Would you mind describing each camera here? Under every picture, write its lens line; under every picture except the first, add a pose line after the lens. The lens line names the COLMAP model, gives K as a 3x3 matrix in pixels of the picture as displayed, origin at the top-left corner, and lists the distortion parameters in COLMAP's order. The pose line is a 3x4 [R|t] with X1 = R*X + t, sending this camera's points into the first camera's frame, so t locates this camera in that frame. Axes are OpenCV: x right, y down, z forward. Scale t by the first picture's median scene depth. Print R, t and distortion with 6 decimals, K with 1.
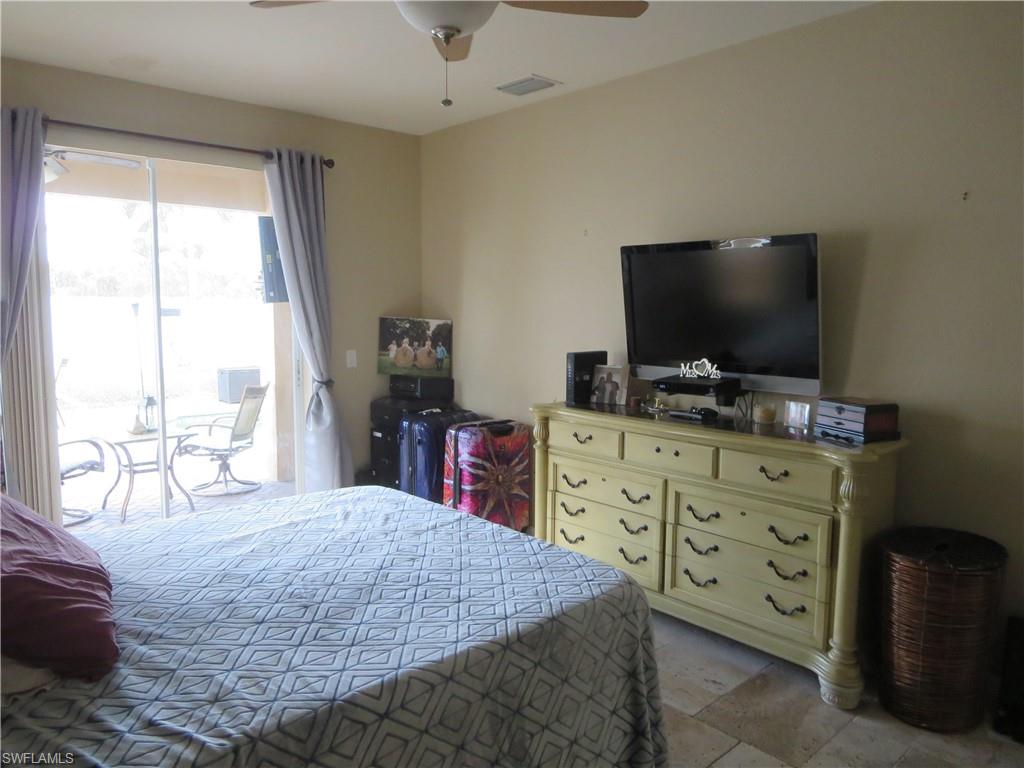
lens RADIAL K [[723.9, 0, 511.0], [0, 723.9, 368.9], [0, 0, 1]] dist [0.001640, 0.000253]
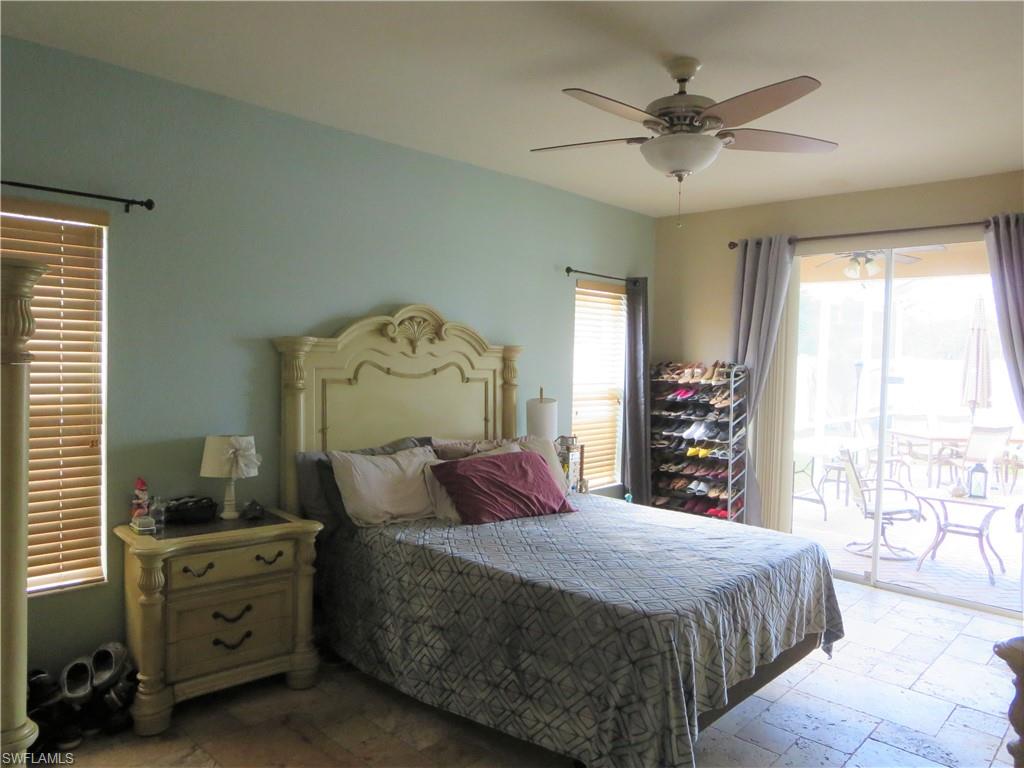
lens RADIAL K [[728.4, 0, 512.0], [0, 728.4, 384.0], [0, 0, 1]] dist [0.001017, 0.000033]
pose [[0.073096, 0.037582, -0.996617, 0.627127], [-0.114788, 0.992966, 0.029025, -0.037068], [0.990697, 0.112277, 0.076896, 0.325344]]
